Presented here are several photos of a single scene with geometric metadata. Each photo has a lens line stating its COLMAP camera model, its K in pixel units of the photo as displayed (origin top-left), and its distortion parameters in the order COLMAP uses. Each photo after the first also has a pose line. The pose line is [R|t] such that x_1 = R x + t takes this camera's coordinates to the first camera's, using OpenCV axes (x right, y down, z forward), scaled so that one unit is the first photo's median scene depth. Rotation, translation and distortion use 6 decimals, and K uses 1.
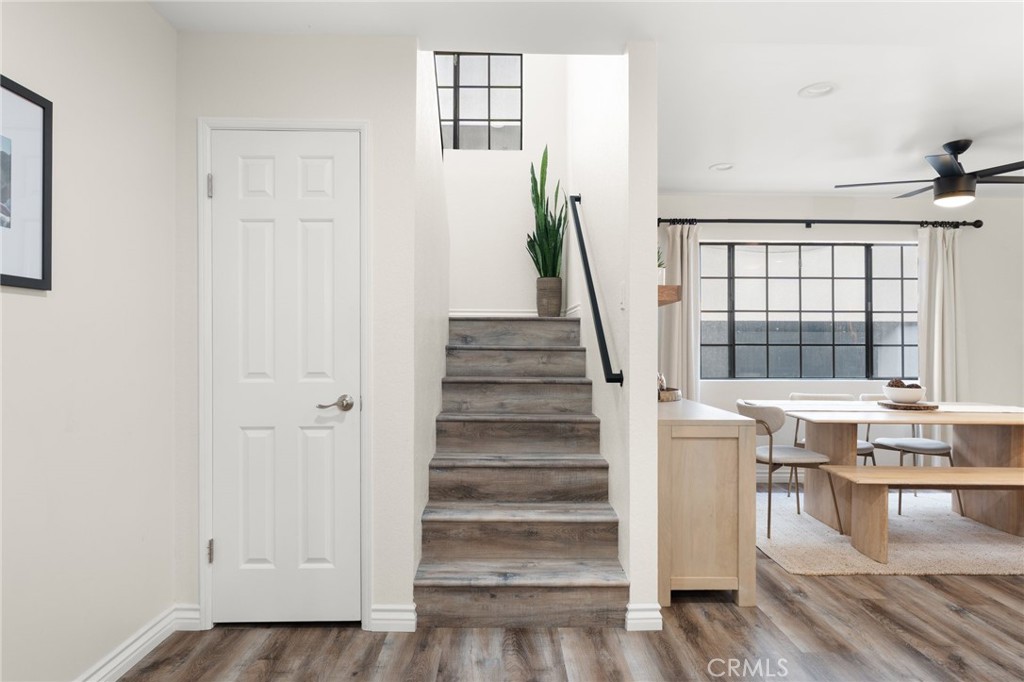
lens RADIAL K [[569.0, 0, 509.9], [0, 569.0, 339.4], [0, 0, 1]] dist [-0.006487, 0.002280]
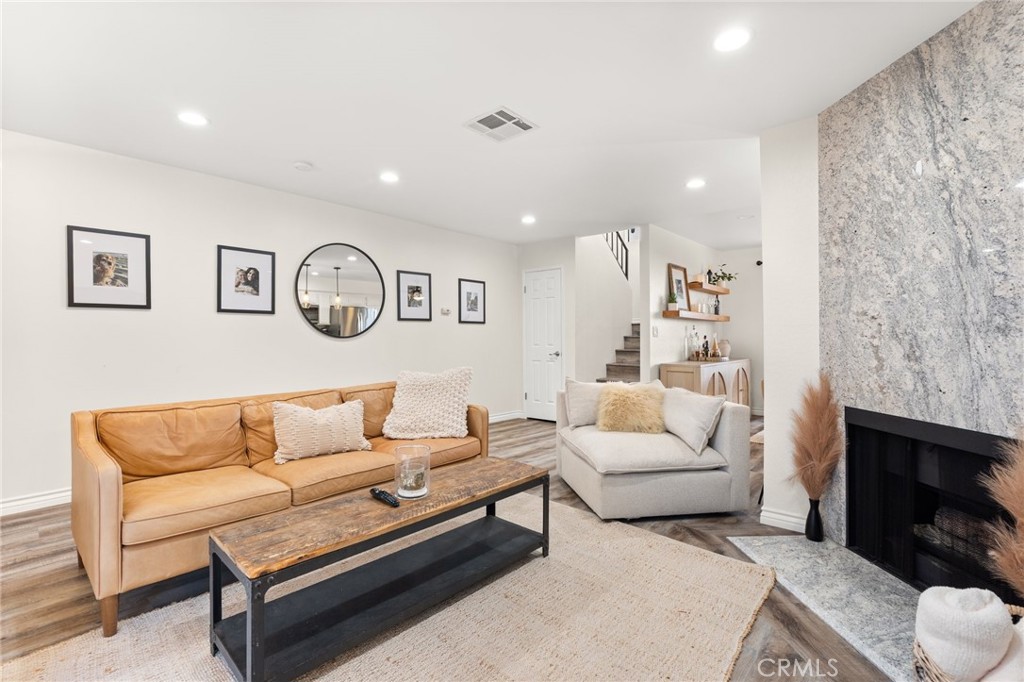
lens RADIAL K [[465.2, 0, 510.5], [0, 465.2, 334.3], [0, 0, 1]] dist [-0.004136, 0.000886]
pose [[0.727209, -0.011588, -0.686319, 0.878261], [0.010337, 0.999929, -0.005931, 0.009946], [0.686339, -0.002782, 0.727277, -0.727048]]
